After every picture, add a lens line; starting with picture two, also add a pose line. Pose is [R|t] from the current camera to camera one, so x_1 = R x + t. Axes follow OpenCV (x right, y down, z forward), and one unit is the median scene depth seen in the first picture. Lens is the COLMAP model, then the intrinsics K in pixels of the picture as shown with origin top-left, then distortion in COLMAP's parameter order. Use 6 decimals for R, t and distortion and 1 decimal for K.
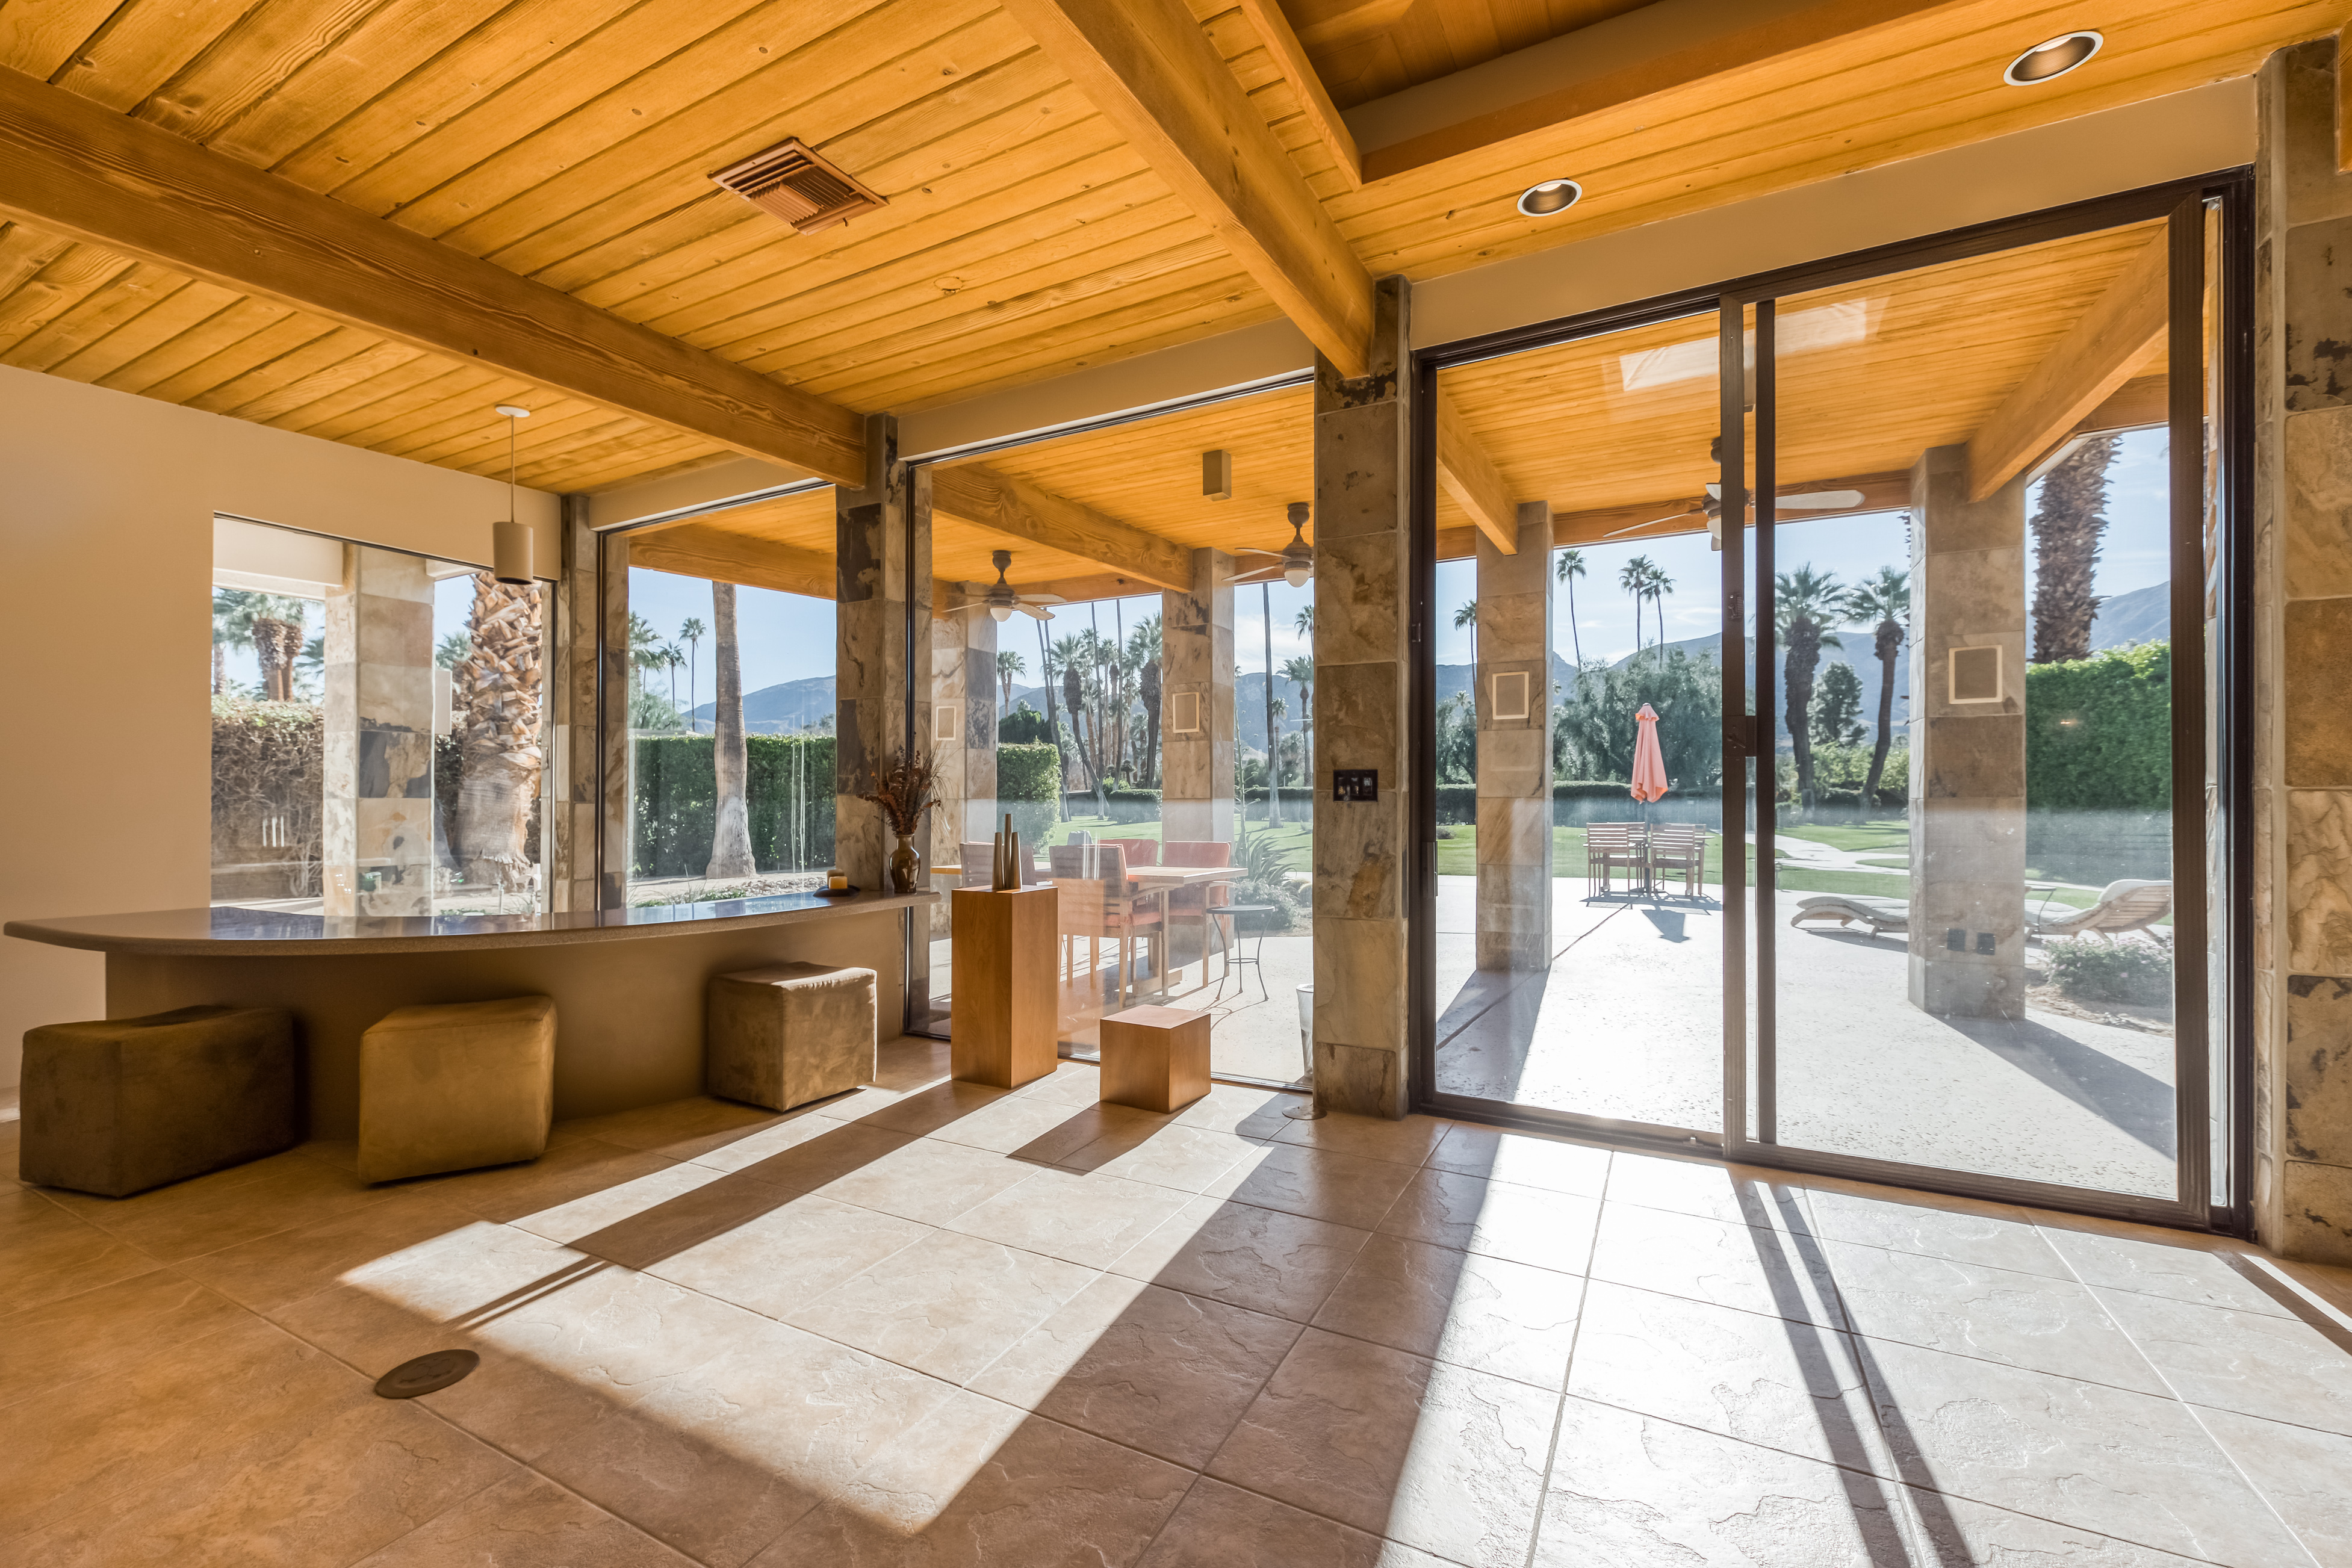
lens RADIAL K [[1022.5, 0, 1174.1], [0, 1022.5, 781.2], [0, 0, 1]] dist [0.000535, -0.001675]
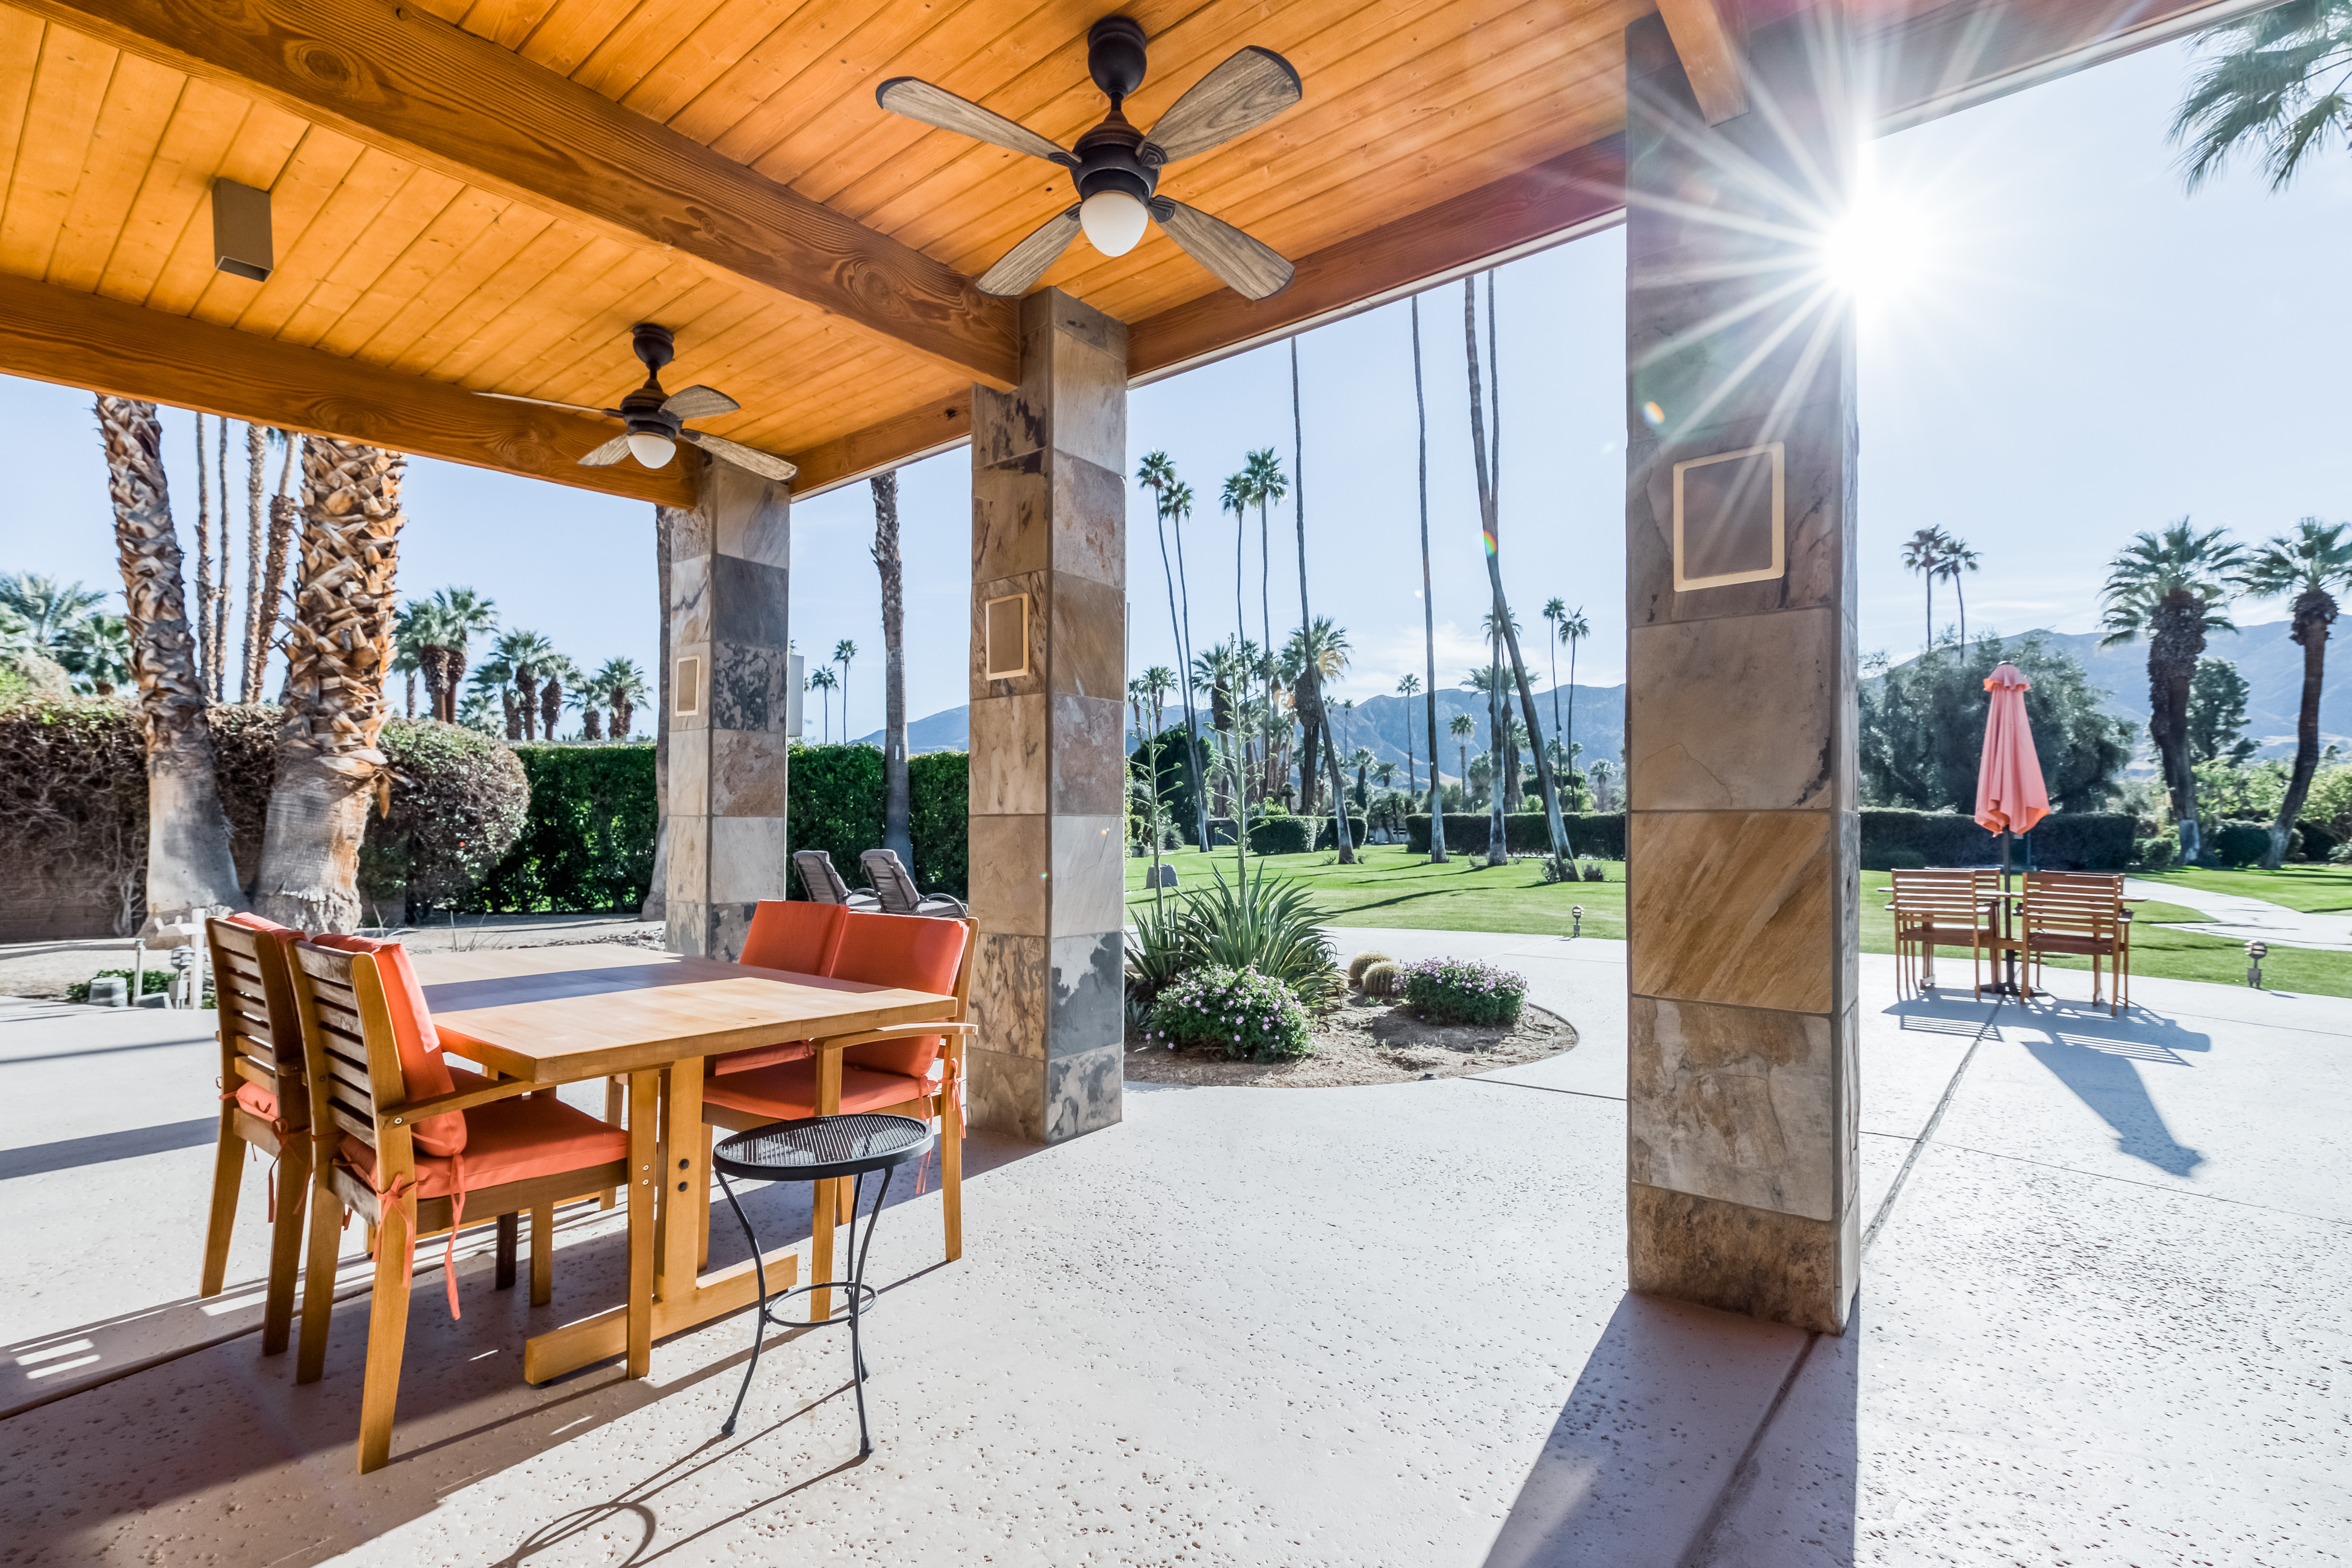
lens RADIAL K [[1022.5, 0, 1178.8], [0, 1022.5, 789.1], [0, 0, 1]] dist [0.000535, -0.001675]
pose [[0.980757, 0.000078, -0.195234, 0.051857], [-0.004144, 0.999783, -0.020419, 0.003951], [0.195190, 0.020835, 0.980544, 0.151692]]
